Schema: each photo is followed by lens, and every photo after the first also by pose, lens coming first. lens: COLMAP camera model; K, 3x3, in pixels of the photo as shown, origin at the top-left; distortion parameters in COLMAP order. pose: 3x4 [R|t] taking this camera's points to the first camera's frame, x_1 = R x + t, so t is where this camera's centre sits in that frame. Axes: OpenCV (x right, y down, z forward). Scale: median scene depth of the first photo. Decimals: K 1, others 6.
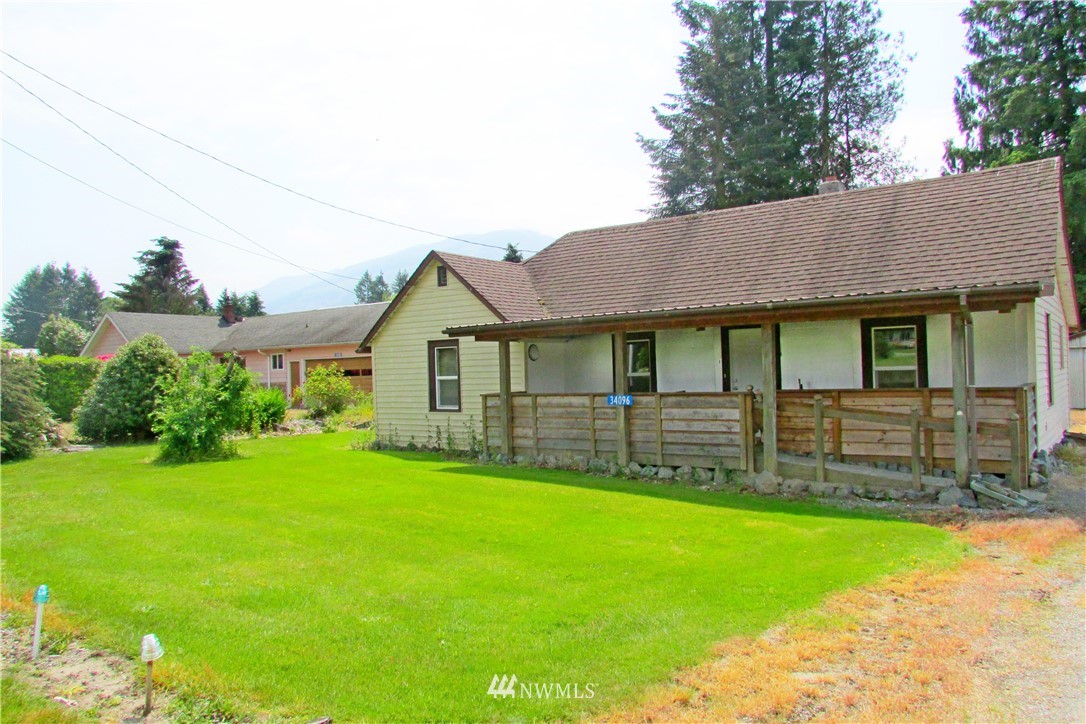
lens RADIAL K [[761.5, 0, 543.0], [0, 761.5, 362.0], [0, 0, 1]] dist [-0.036605, 0.002418]
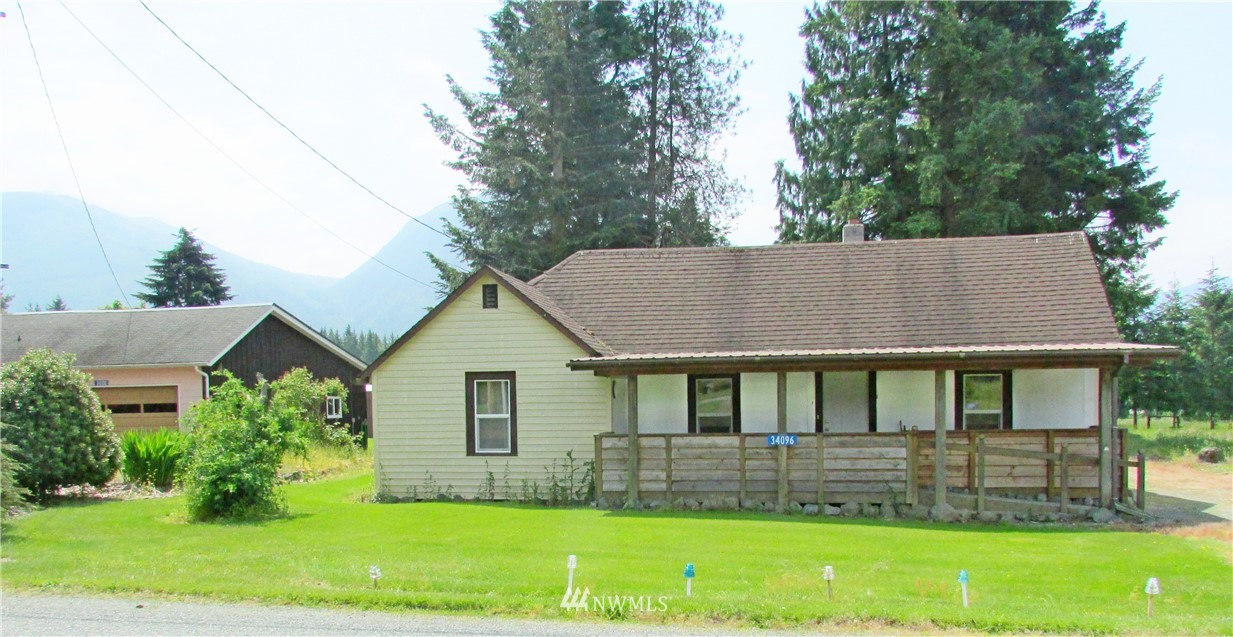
lens RADIAL K [[1004.4, 0, 616.1], [0, 1004.4, 429.6], [0, 0, 1]] dist [-0.041330, 0.001098]
pose [[0.905228, 0.004655, 0.424901, -0.472324], [-0.017475, 0.999502, 0.026278, 0.003793], [-0.424567, -0.031213, 0.904858, -0.076004]]
